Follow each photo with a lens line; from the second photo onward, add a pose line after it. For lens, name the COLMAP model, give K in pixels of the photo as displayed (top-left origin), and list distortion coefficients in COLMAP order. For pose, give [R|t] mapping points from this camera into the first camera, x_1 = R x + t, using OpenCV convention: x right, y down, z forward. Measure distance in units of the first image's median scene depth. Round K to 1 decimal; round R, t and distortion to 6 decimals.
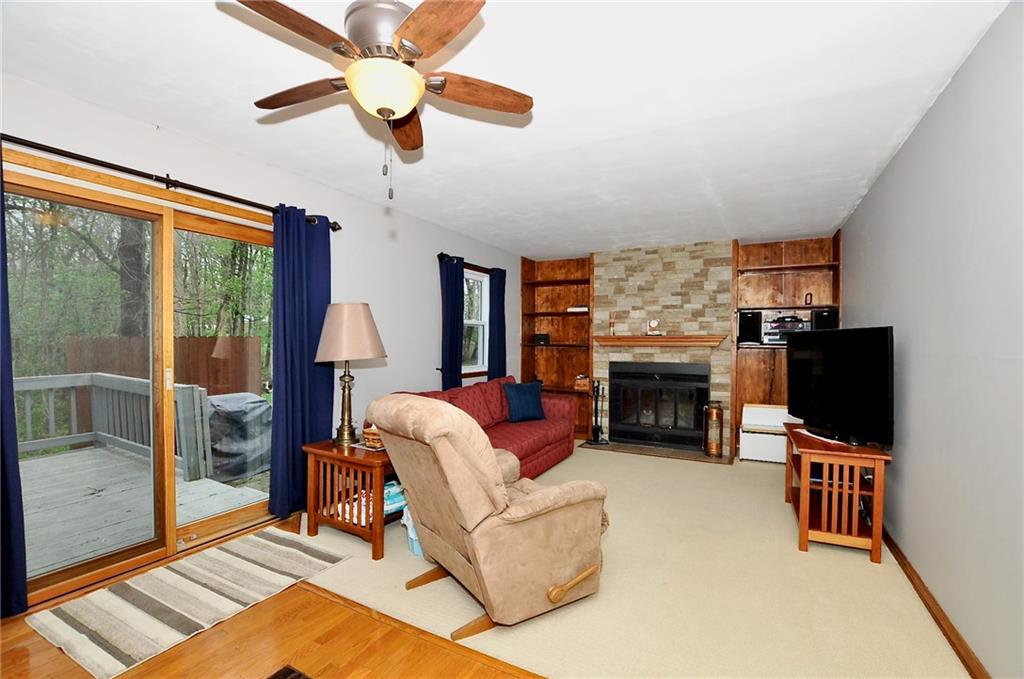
lens RADIAL K [[465.3, 0, 515.6], [0, 465.3, 342.8], [0, 0, 1]] dist [-0.016036, 0.000137]
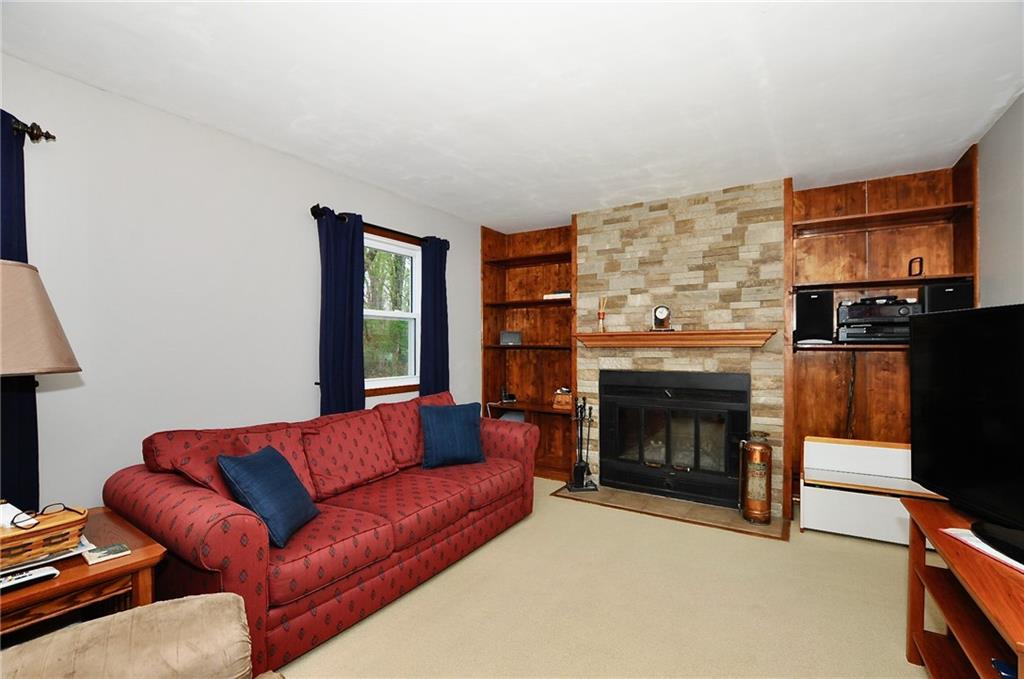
lens RADIAL K [[463.3, 0, 511.7], [0, 463.3, 344.2], [0, 0, 1]] dist [-0.019547, -0.000225]
pose [[0.996668, -0.007325, -0.081238, 0.137334], [0.007025, 0.999967, -0.003973, 0.004506], [0.081265, 0.003389, 0.996687, 0.324342]]
